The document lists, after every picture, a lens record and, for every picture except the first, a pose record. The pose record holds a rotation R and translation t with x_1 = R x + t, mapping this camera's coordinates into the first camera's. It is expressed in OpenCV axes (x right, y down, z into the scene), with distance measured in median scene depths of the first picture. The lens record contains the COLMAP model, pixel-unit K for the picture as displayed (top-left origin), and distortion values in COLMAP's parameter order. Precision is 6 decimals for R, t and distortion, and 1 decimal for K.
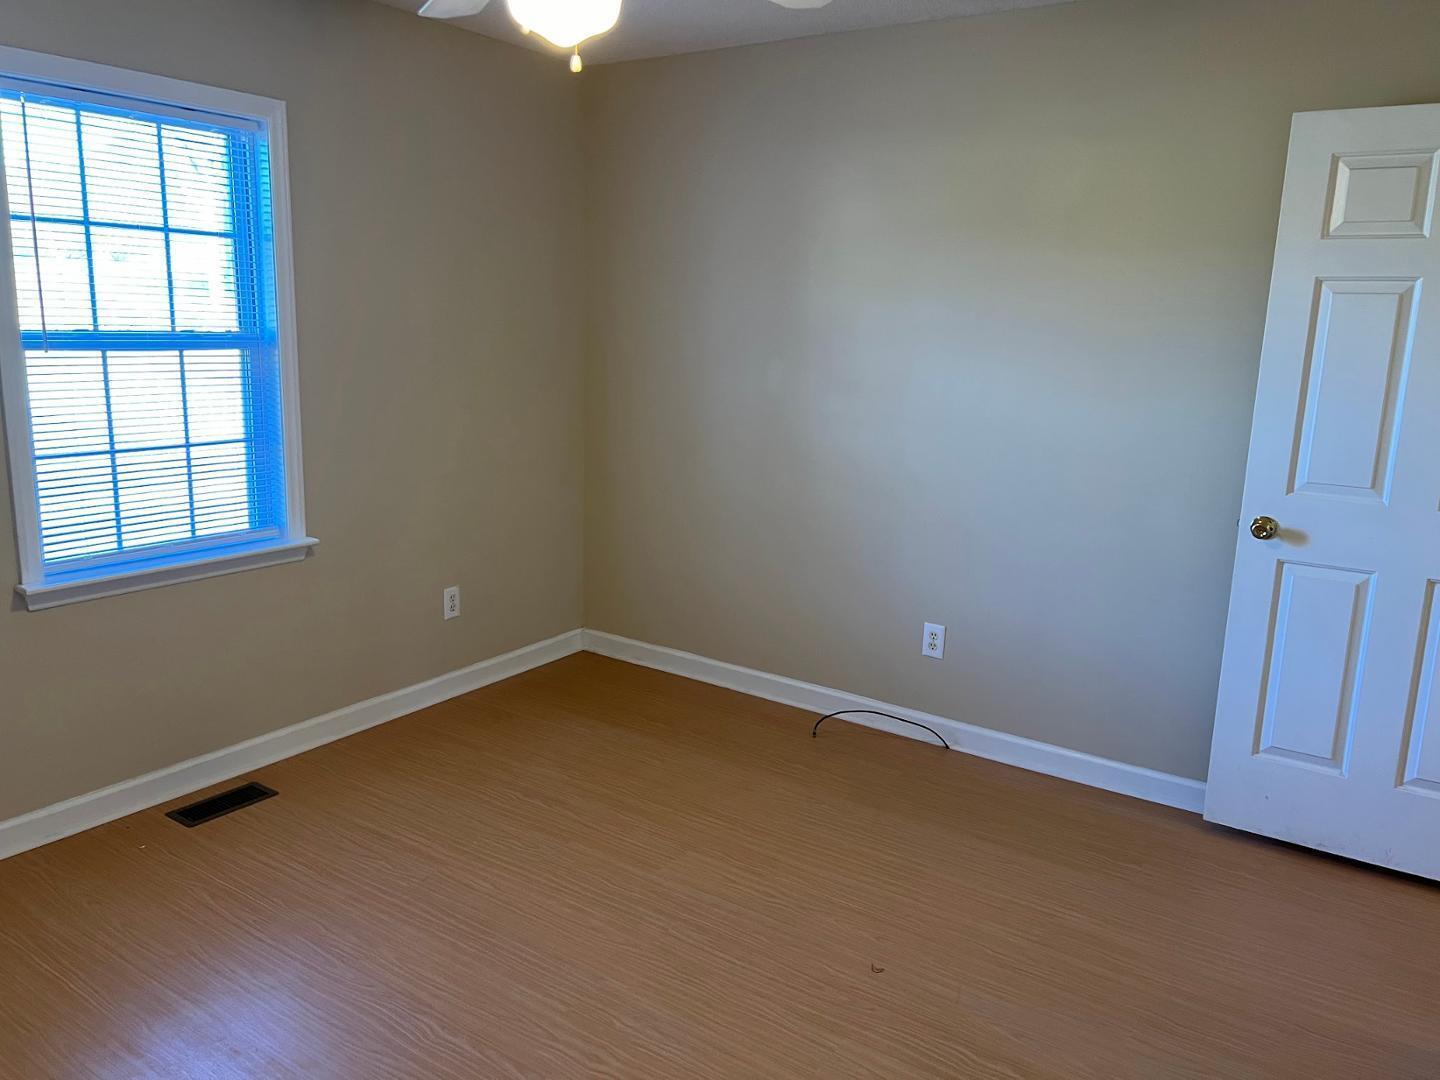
lens RADIAL K [[1092.8, 0, 724.2], [0, 1092.8, 539.6], [0, 0, 1]] dist [0.032568, -0.045102]
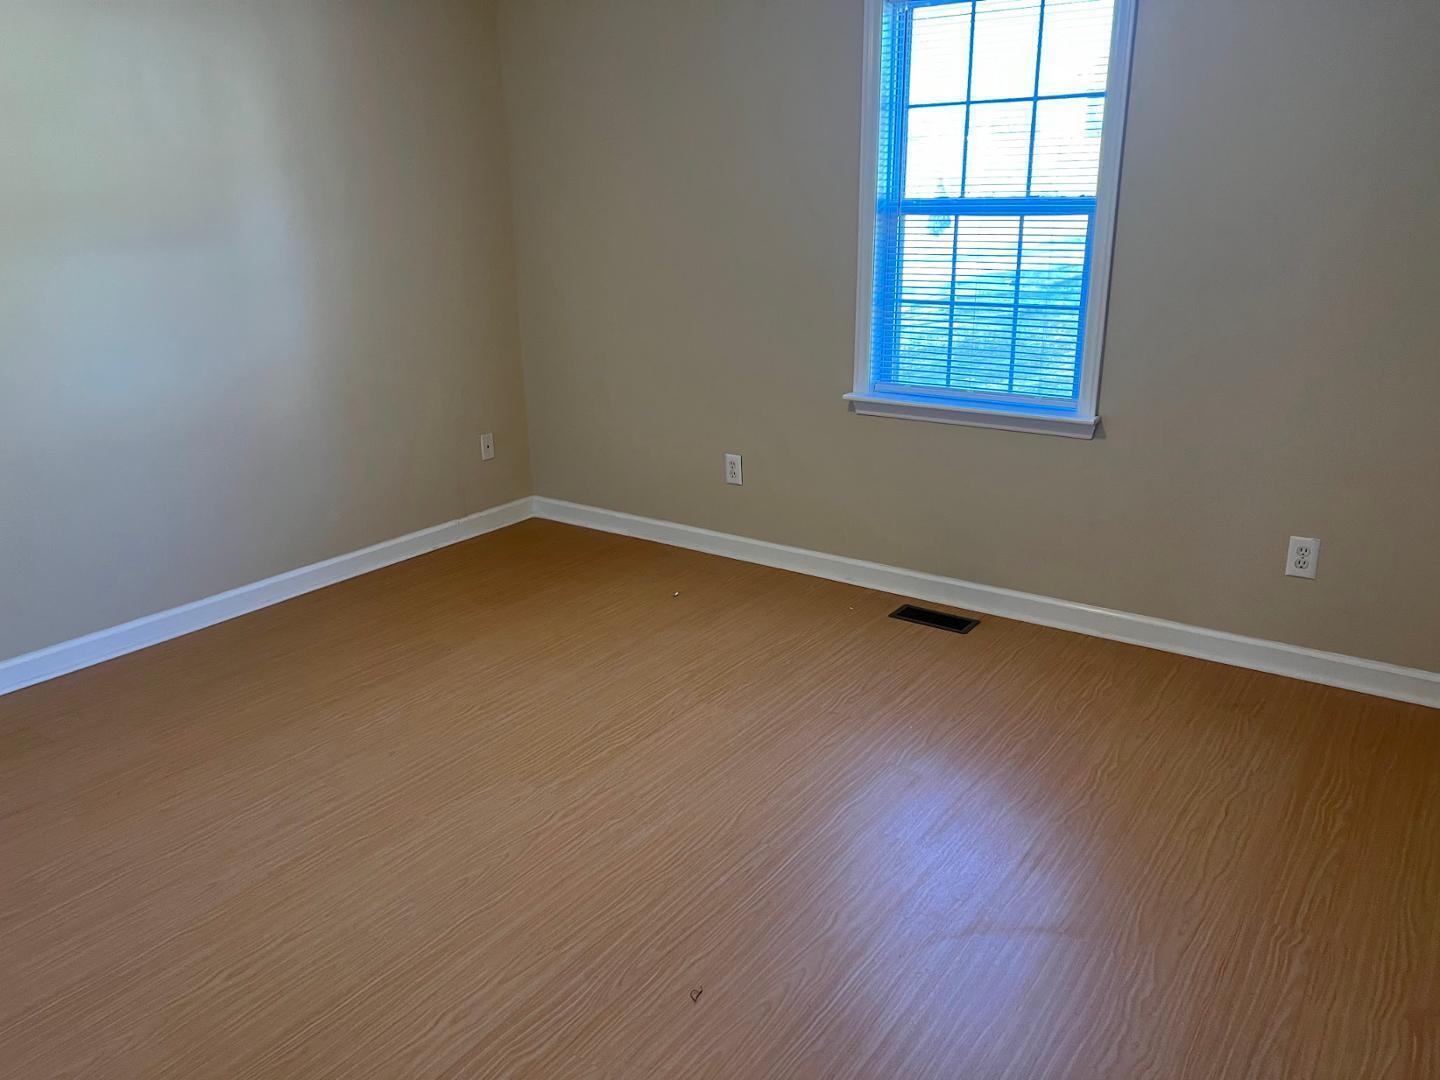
lens RADIAL K [[1092.8, 0, 716.6], [0, 1092.8, 538.2], [0, 0, 1]] dist [0.032568, -0.045102]
pose [[-0.040387, 0.291429, -0.955740, 0.628779], [-0.172611, 0.940104, 0.293955, -0.138869], [0.984162, 0.176844, 0.012336, 0.746944]]
